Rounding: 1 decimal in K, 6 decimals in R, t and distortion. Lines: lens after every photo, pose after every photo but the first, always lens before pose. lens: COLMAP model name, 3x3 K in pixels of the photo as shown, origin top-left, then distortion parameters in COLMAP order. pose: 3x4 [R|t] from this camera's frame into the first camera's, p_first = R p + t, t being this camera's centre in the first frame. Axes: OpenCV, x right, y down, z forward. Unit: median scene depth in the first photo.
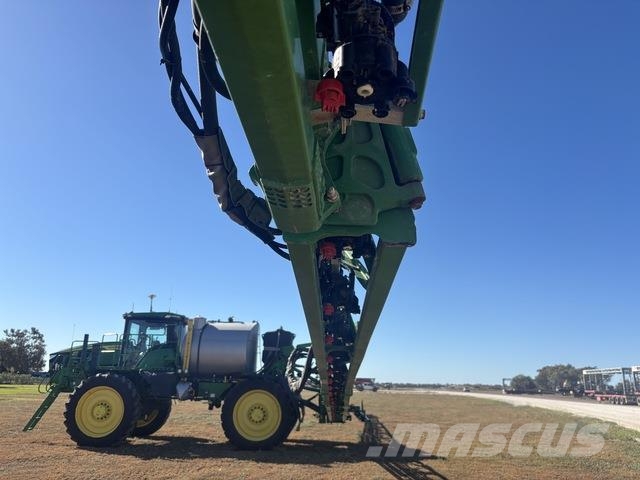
lens RADIAL K [[486.0, 0, 320.0], [0, 486.0, 240.0], [0, 0, 1]] dist [0.033228, -0.033254]
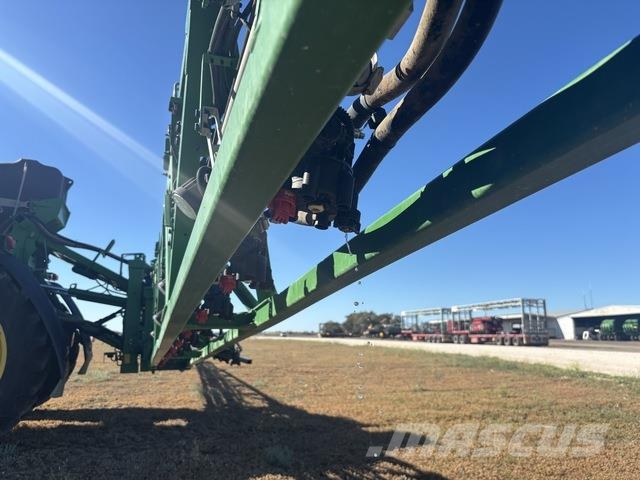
lens RADIAL K [[490.9, 0, 318.6], [0, 490.9, 252.3], [0, 0, 1]] dist [0.003587, -0.000592]
pose [[0.934301, 0.045115, 0.353620, 0.002973], [-0.089298, 0.989952, 0.109636, 0.194746], [-0.345120, -0.134011, 0.928942, 0.519815]]
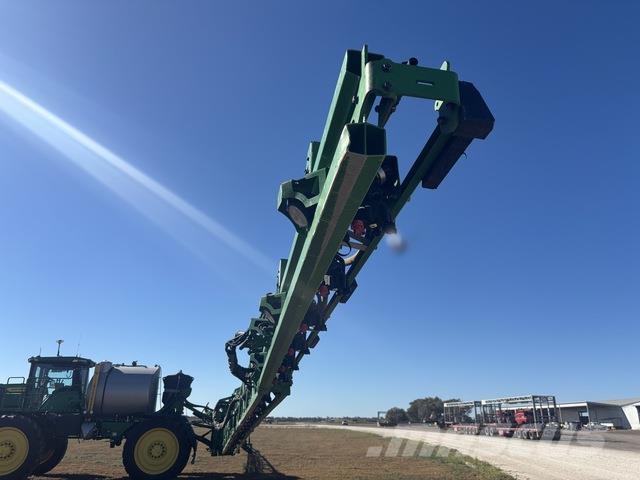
lens RADIAL K [[486.0, 0, 320.0], [0, 486.0, 240.0], [0, 0, 1]] dist [0.033228, -0.033254]
pose [[0.973554, 0.066538, 0.218553, -0.034090], [-0.052591, 0.996227, -0.069029, -0.062433], [-0.222322, 0.055710, 0.973380, -0.192133]]
